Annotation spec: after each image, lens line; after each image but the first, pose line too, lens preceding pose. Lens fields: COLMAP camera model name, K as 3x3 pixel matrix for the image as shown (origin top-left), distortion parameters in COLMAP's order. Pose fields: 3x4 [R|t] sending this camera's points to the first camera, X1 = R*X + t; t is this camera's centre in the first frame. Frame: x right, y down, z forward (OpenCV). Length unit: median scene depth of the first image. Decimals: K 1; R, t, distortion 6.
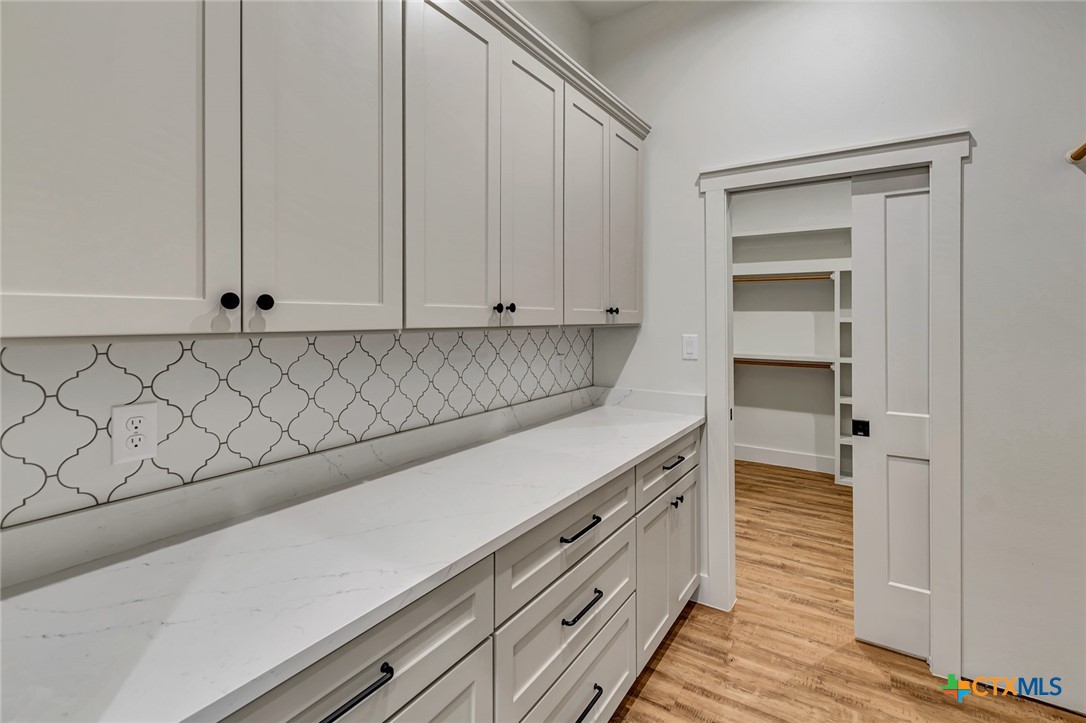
lens RADIAL K [[497.7, 0, 570.2], [0, 497.7, 315.3], [0, 0, 1]] dist [0.008765, -0.002196]
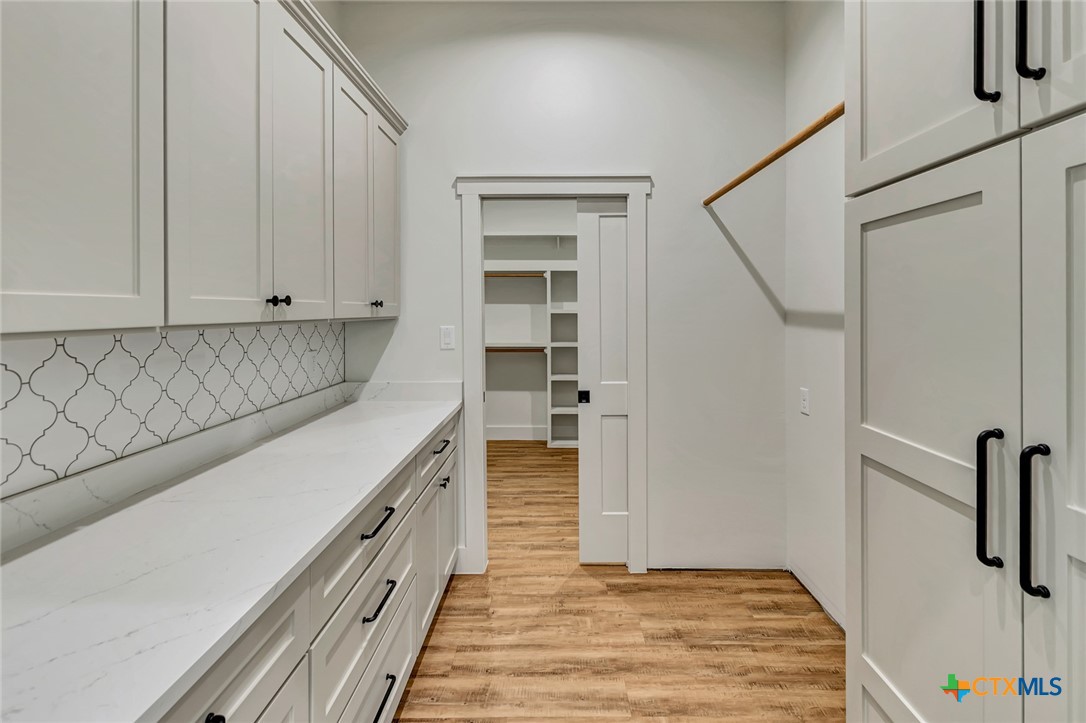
lens RADIAL K [[497.7, 0, 542.9], [0, 497.7, 307.0], [0, 0, 1]] dist [0.008765, -0.002196]
pose [[0.848406, -0.001395, 0.529344, -0.173791], [0.001788, 0.999998, -0.000230, -0.001976], [-0.529343, 0.001142, 0.848407, -0.018366]]
